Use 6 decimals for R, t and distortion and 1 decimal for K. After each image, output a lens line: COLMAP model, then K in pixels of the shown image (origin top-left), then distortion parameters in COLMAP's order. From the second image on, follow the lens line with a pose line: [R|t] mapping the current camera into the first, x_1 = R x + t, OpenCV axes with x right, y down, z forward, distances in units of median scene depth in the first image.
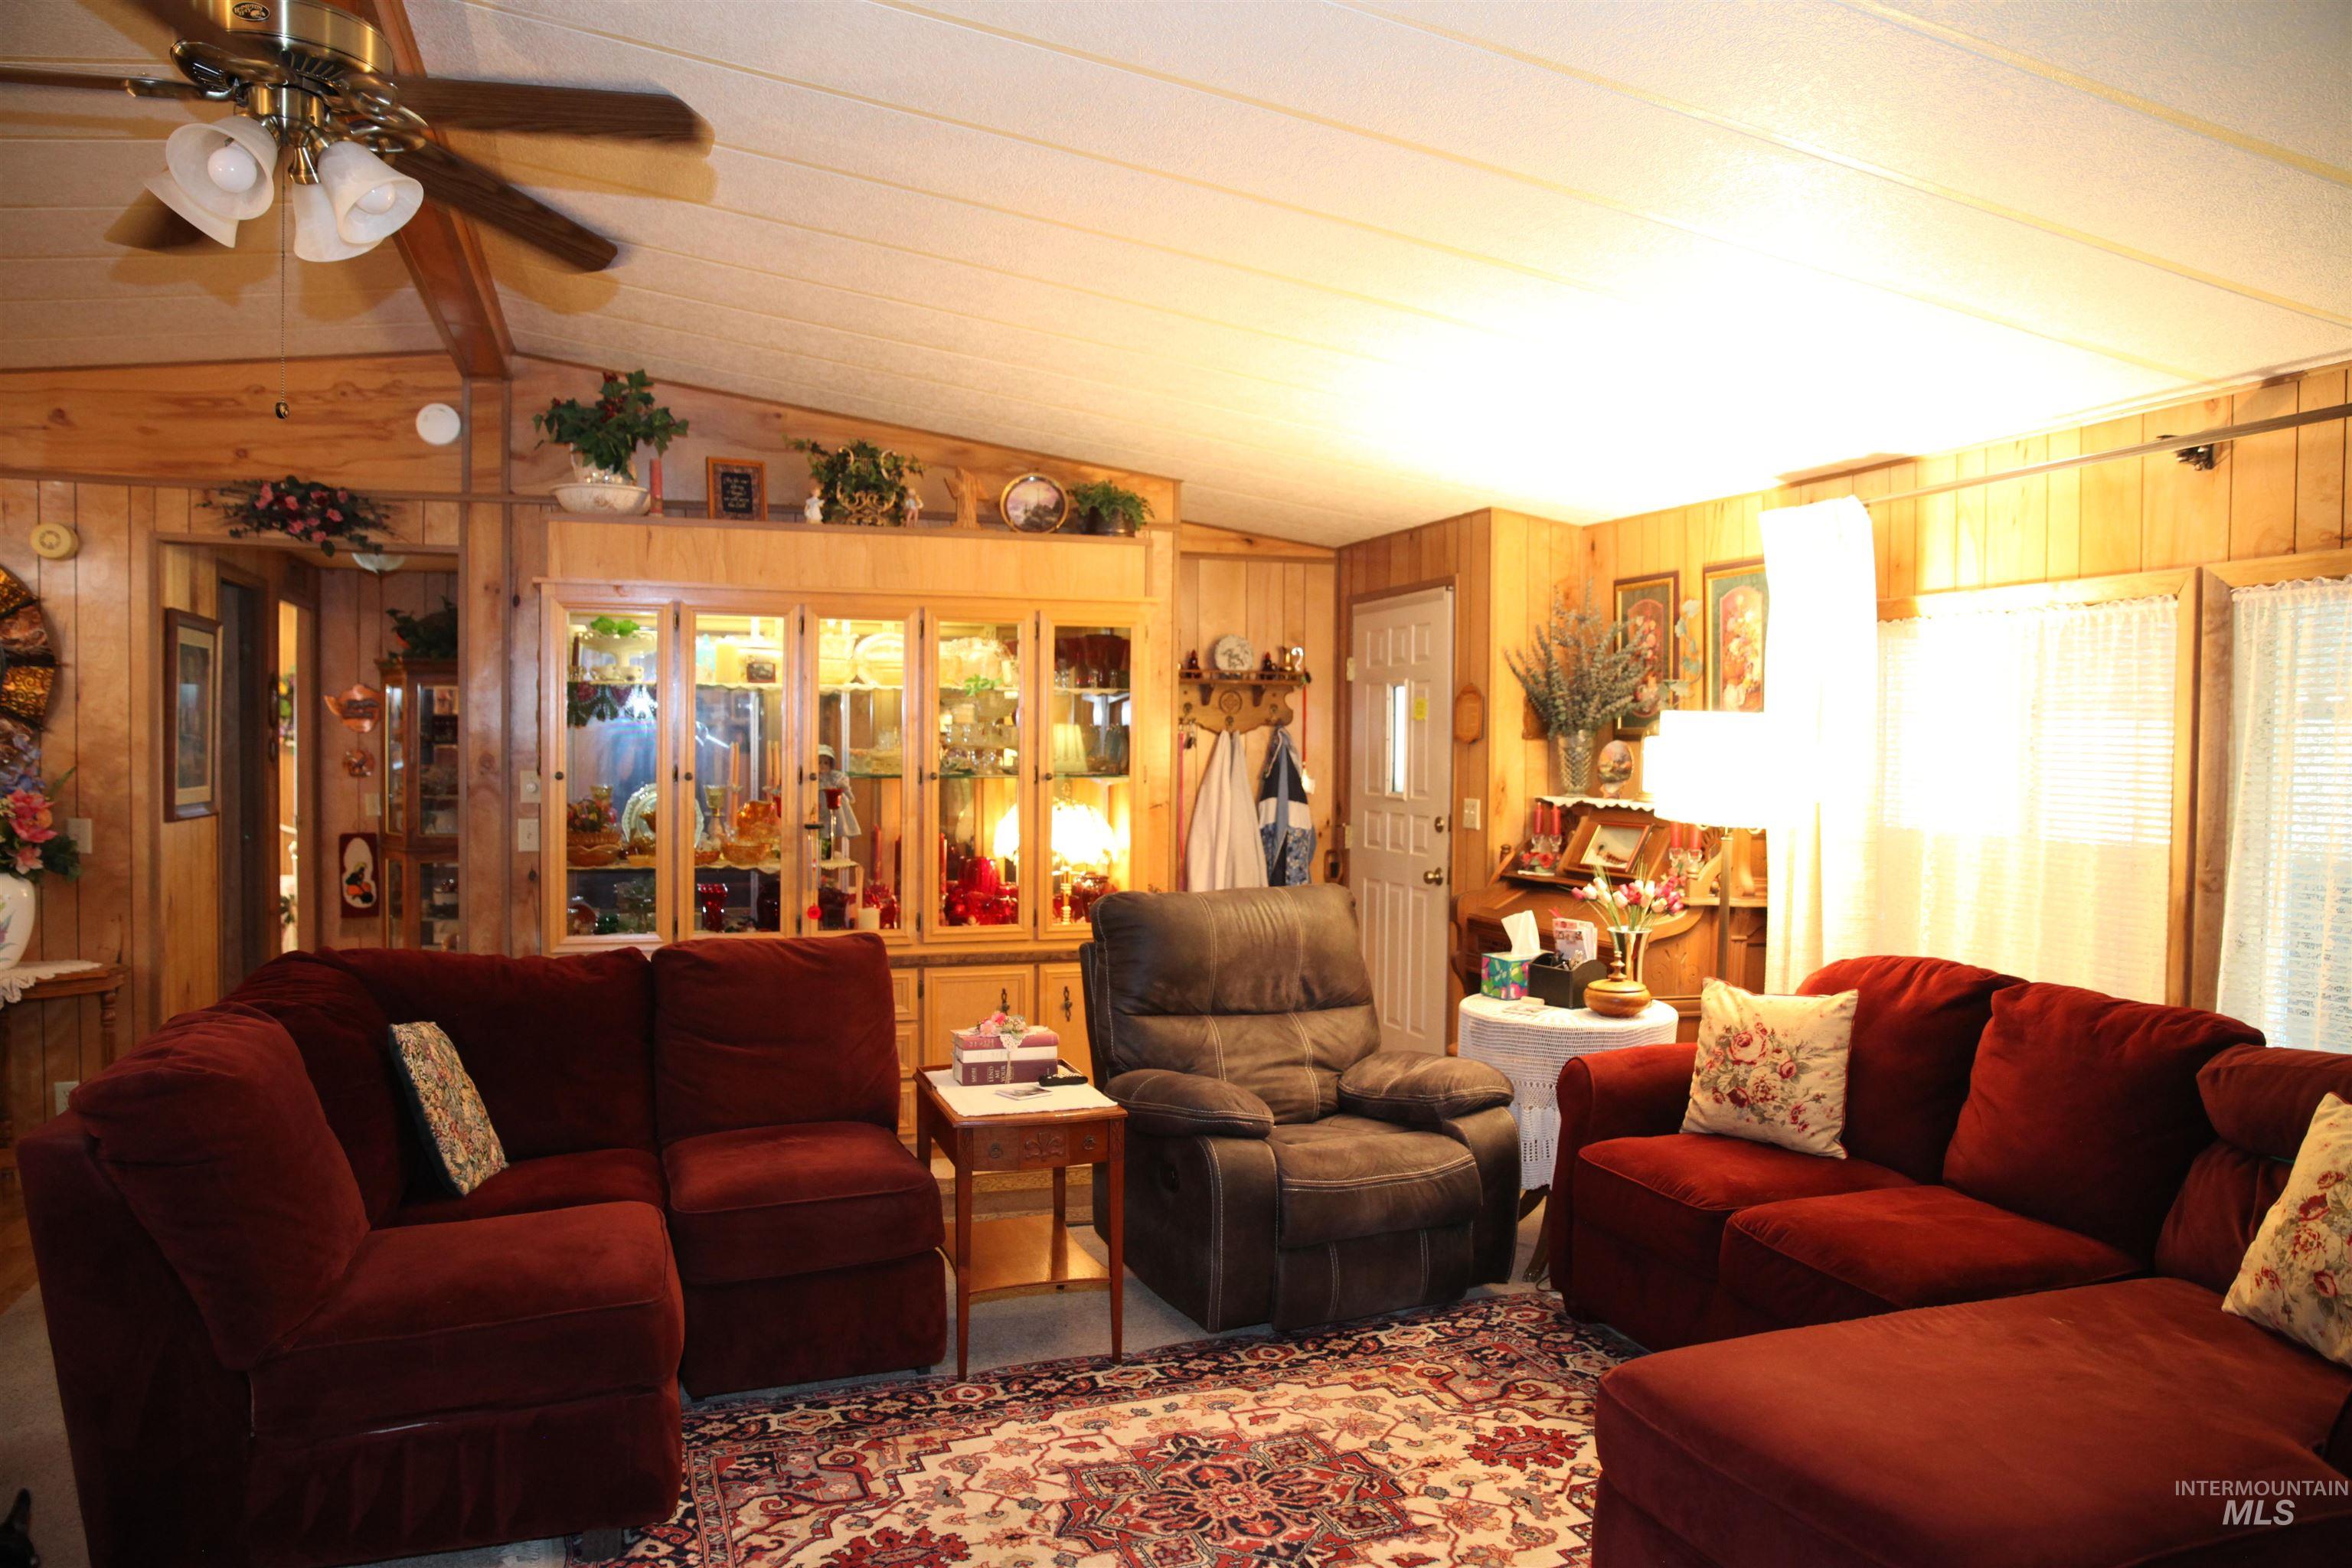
lens RADIAL K [[1592.4, 0, 1176.0], [0, 1592.4, 784.0], [0, 0, 1]] dist [-0.118743, 0.087865]
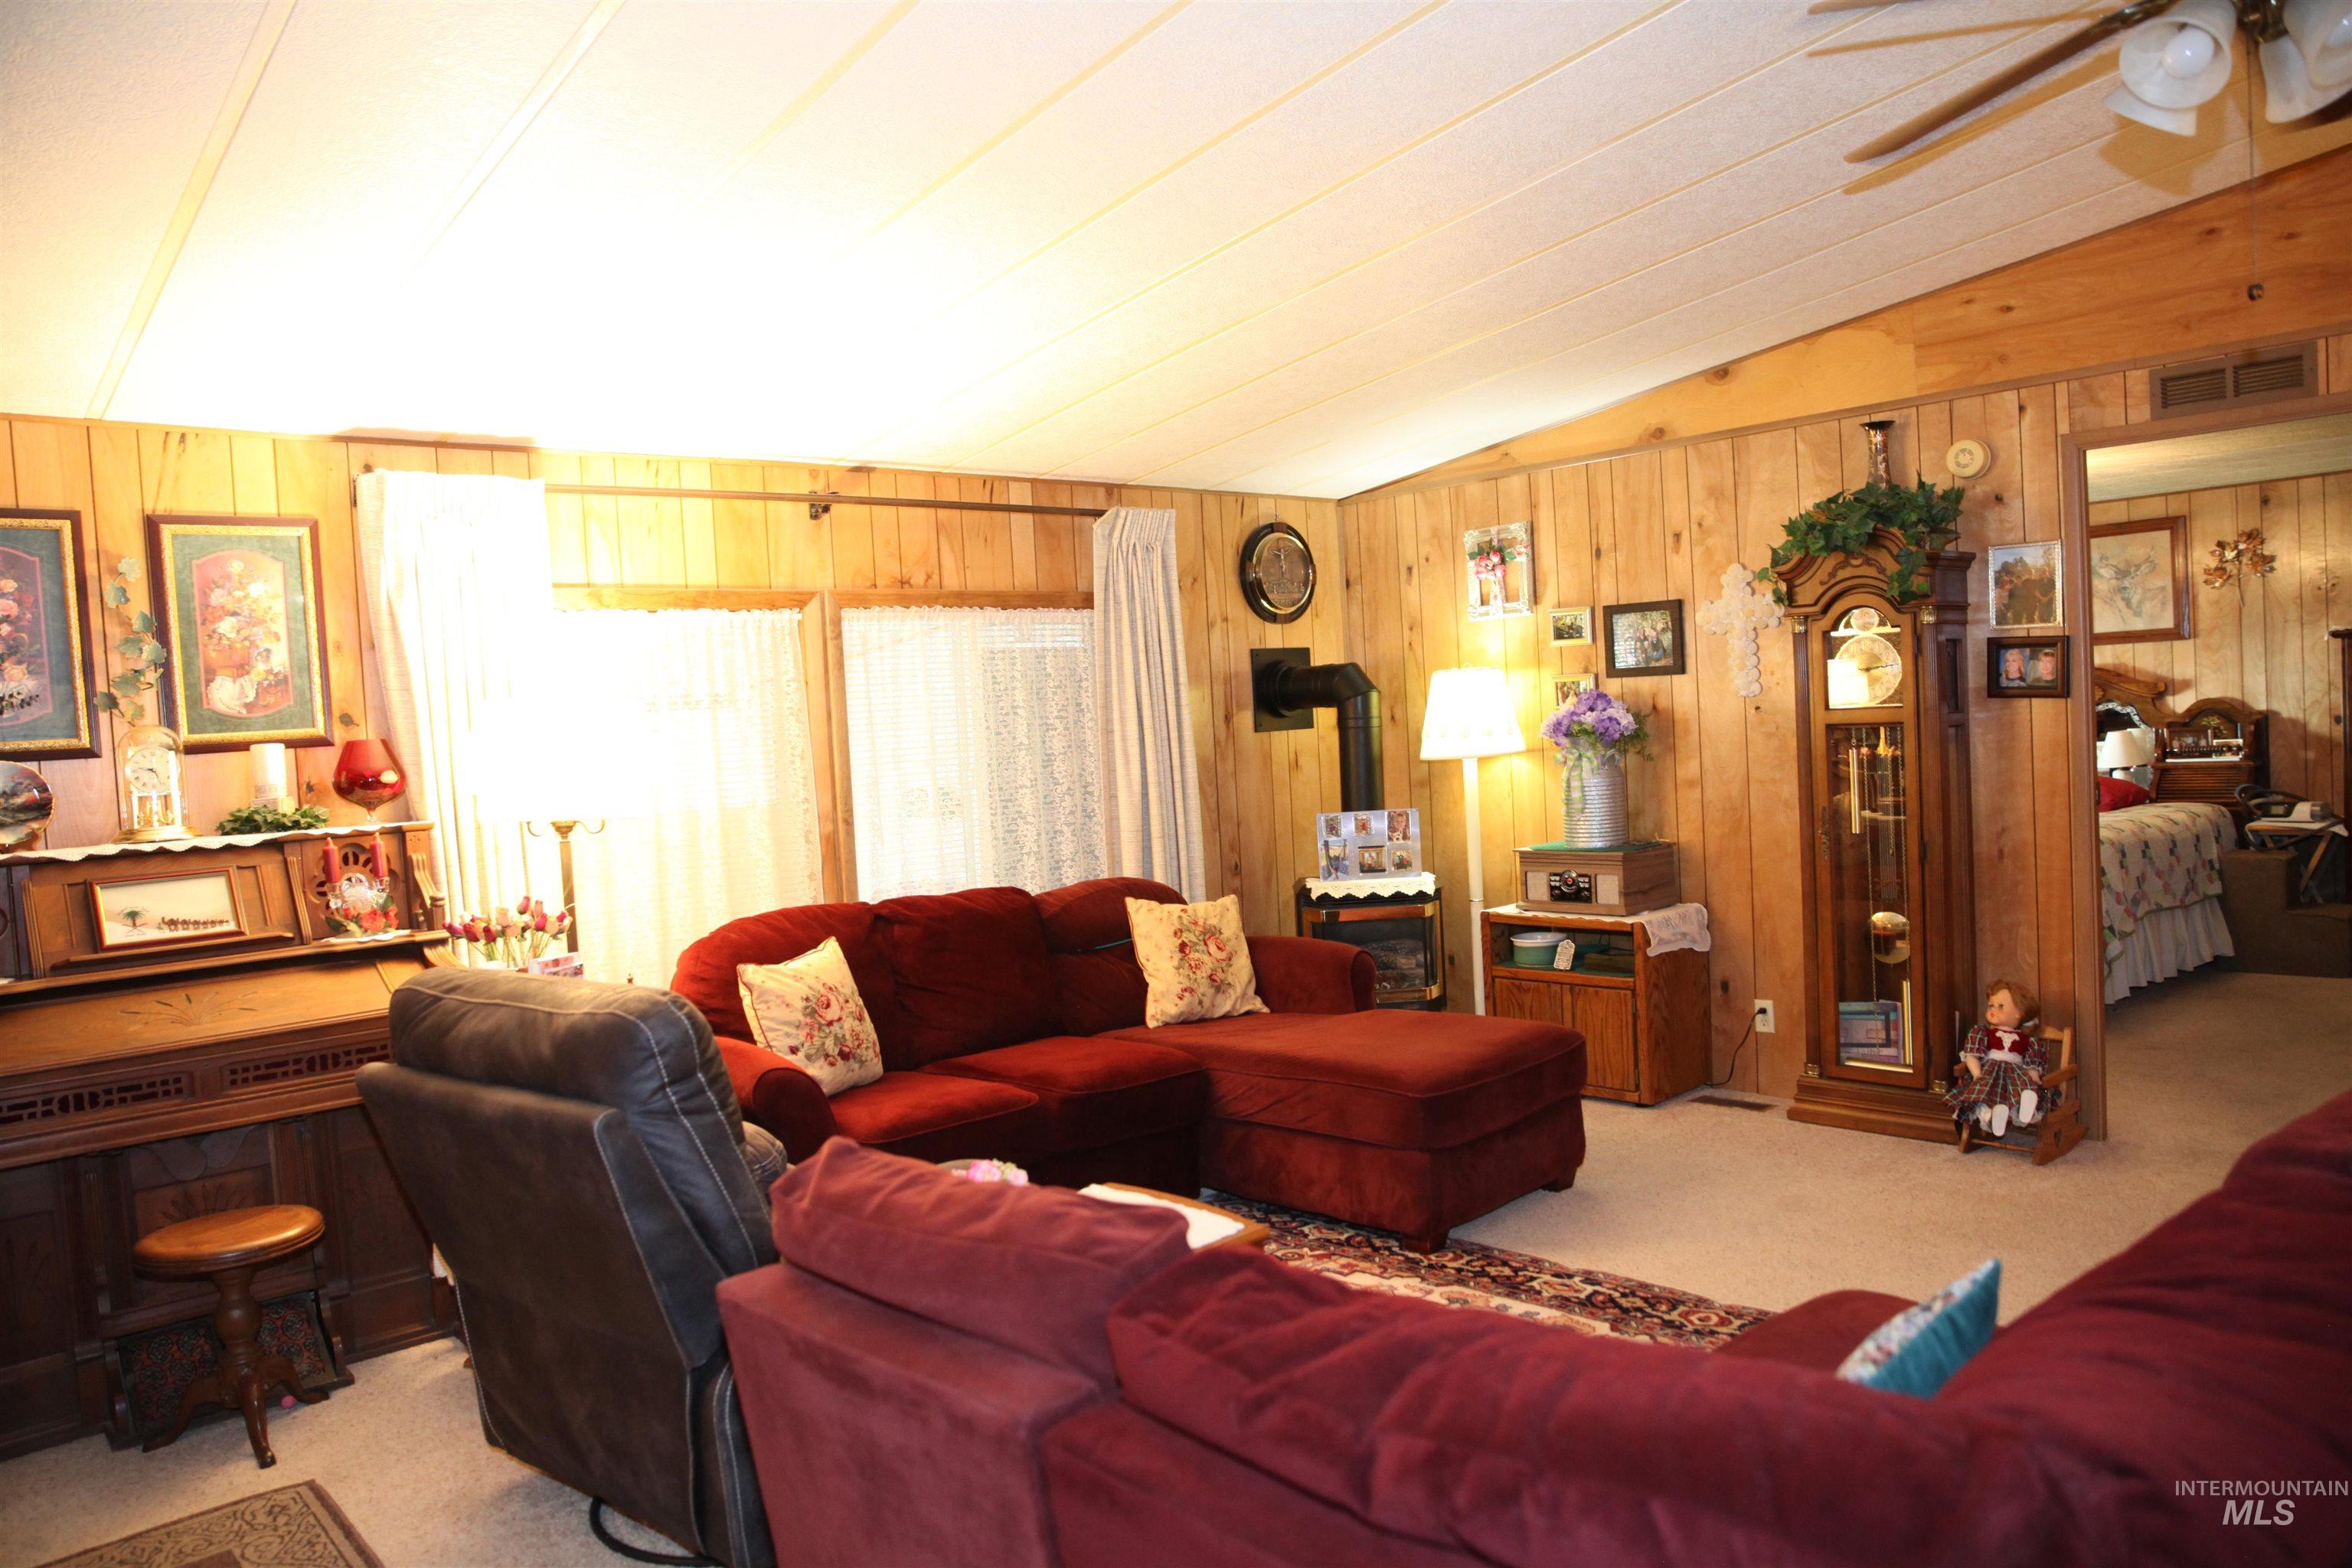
lens RADIAL K [[1592.4, 0, 1176.0], [0, 1592.4, 784.0], [0, 0, 1]] dist [-0.118743, 0.087865]
pose [[-0.392490, -0.025115, 0.919413, -0.700378], [0.076903, 0.995231, 0.060016, -0.027776], [-0.916535, 0.094261, -0.388687, 1.180373]]
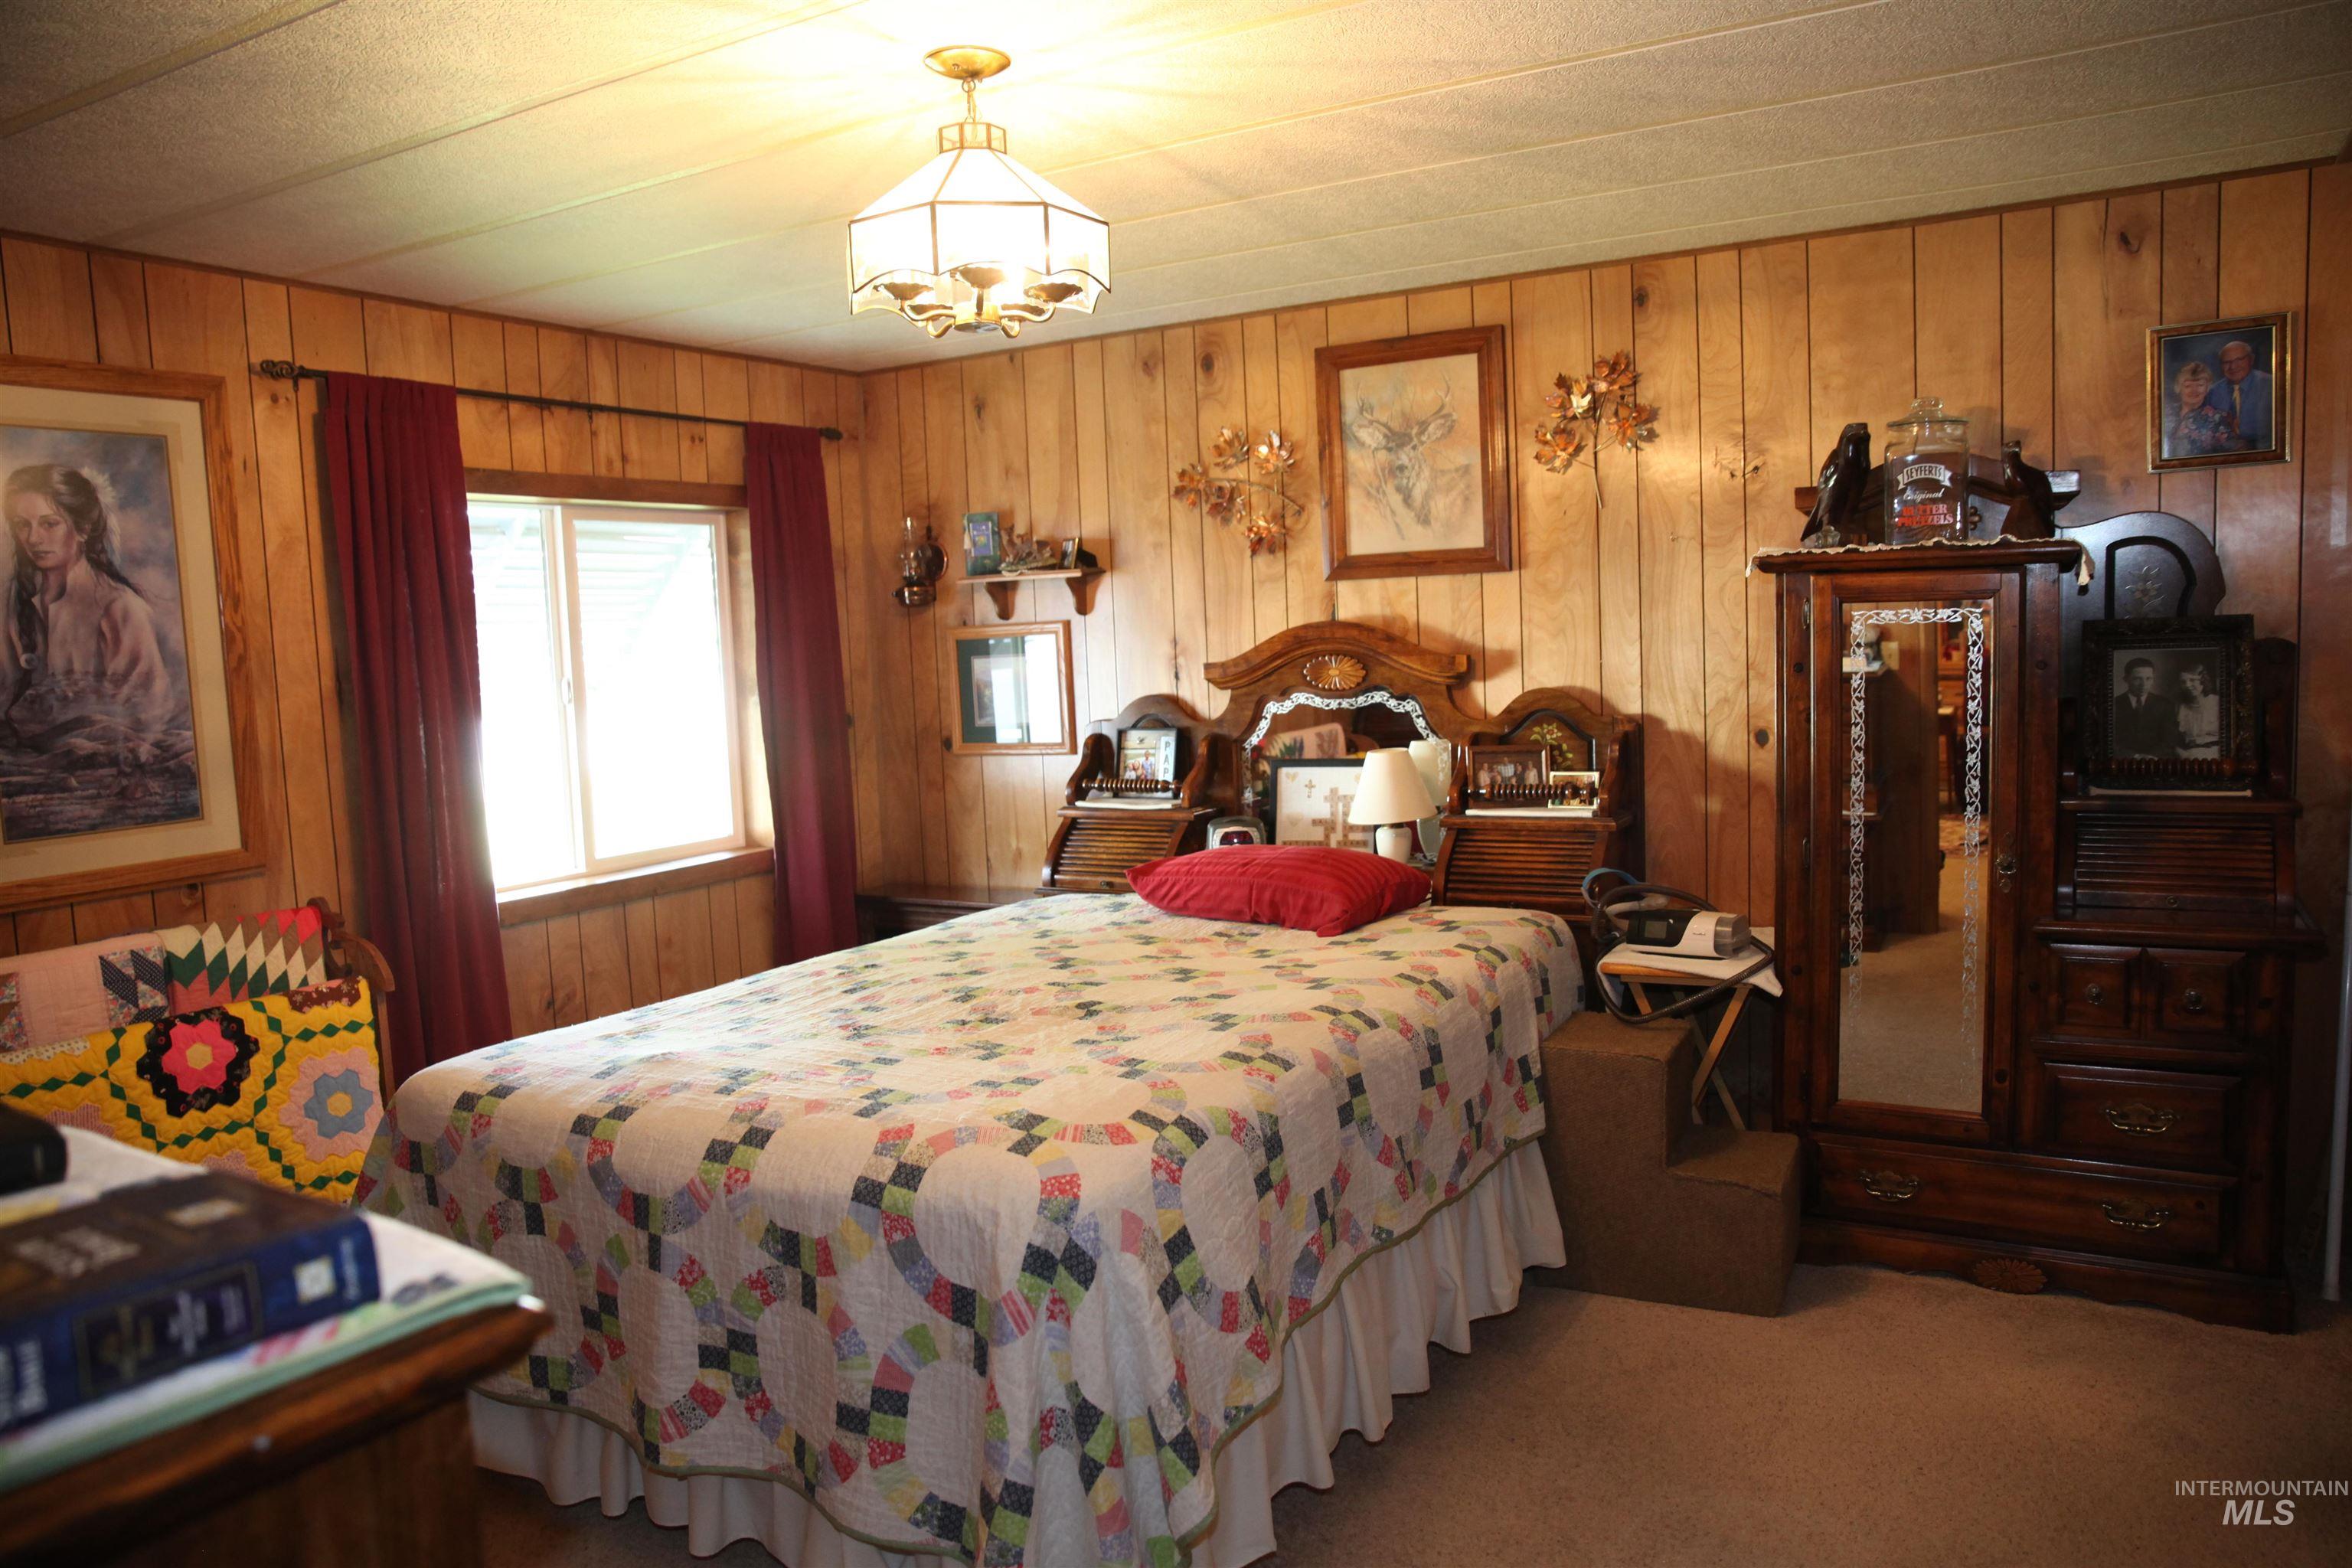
lens RADIAL K [[1592.4, 0, 1176.0], [0, 1592.4, 784.0], [0, 0, 1]] dist [-0.118743, 0.087865]
pose [[-0.661760, -0.053816, 0.747782, -0.348247], [0.054643, 0.991305, 0.119699, -0.009042], [-0.747722, 0.120073, -0.653066, 0.592968]]
